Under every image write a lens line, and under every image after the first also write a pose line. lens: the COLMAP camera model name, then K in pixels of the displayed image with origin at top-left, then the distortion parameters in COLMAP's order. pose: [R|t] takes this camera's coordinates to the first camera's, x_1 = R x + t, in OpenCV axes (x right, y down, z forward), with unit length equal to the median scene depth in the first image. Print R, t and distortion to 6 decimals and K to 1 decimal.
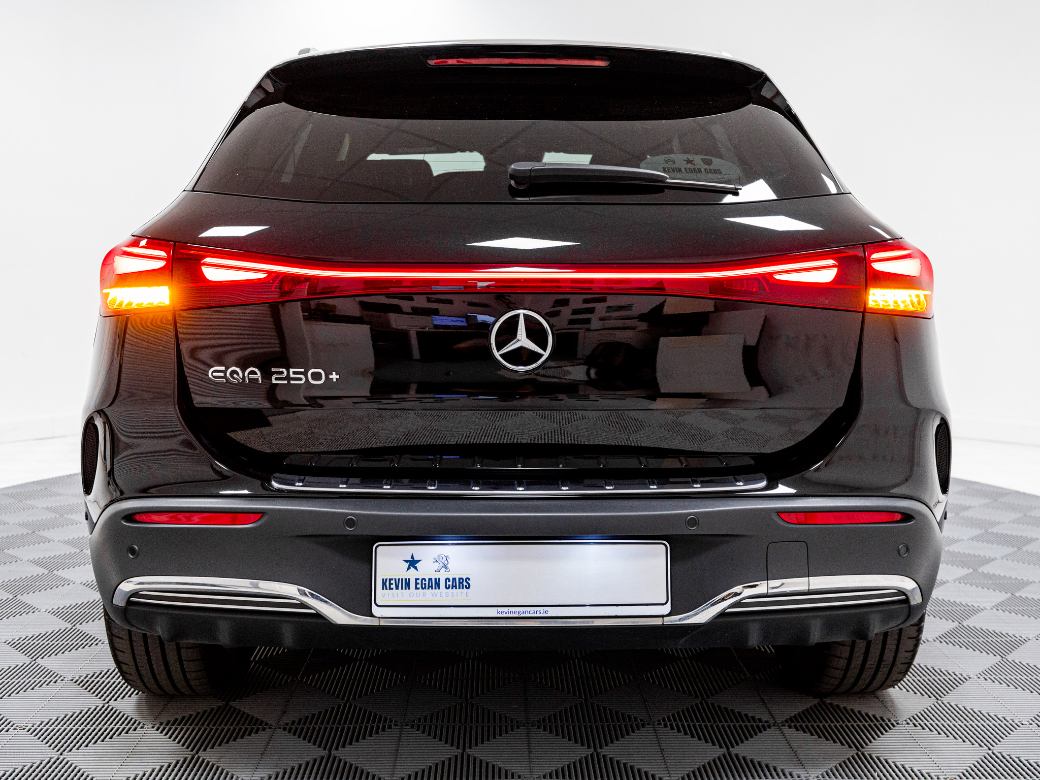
lens RADIAL K [[1256.0, 0, 520.2], [0, 1256.0, 391.6], [0, 0, 1]] dist [-0.033308, 0.000000]
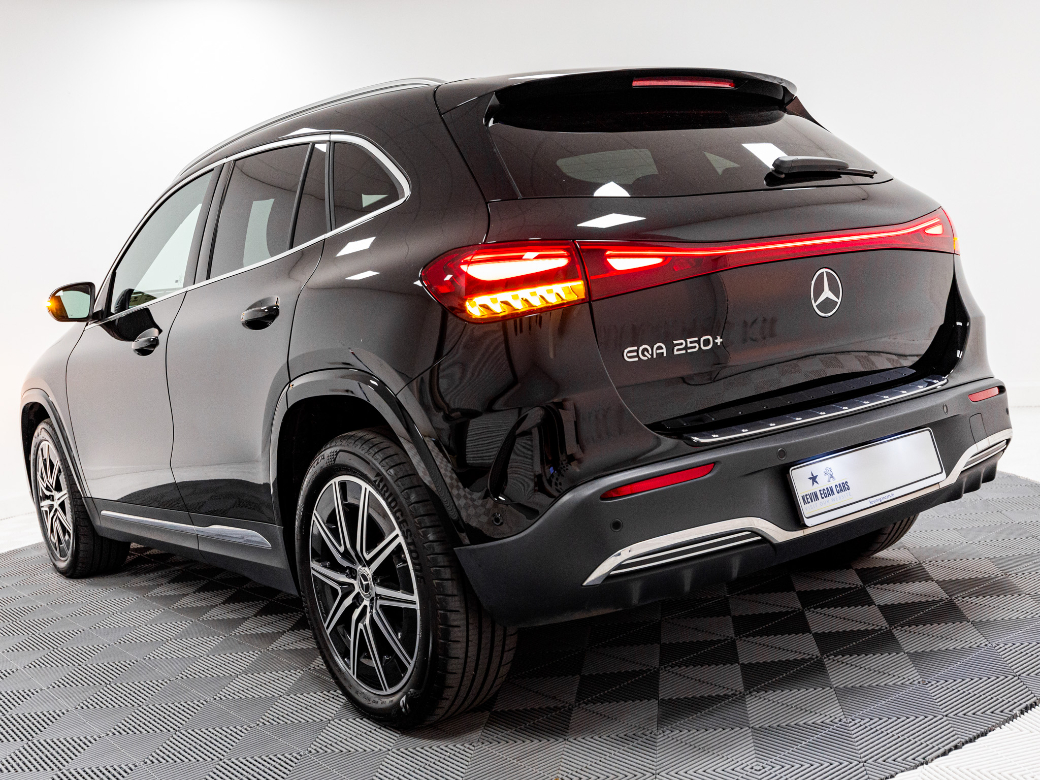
lens RADIAL K [[1256.0, 0, 520.0], [0, 1256.0, 388.6], [0, 0, 1]] dist [-0.033308, 0.000000]
pose [[0.772821, -0.143883, 0.618099, -1.017159], [0.185993, 0.982544, -0.003831, 0.001940], [-0.606758, 0.117923, 0.786091, 0.199775]]
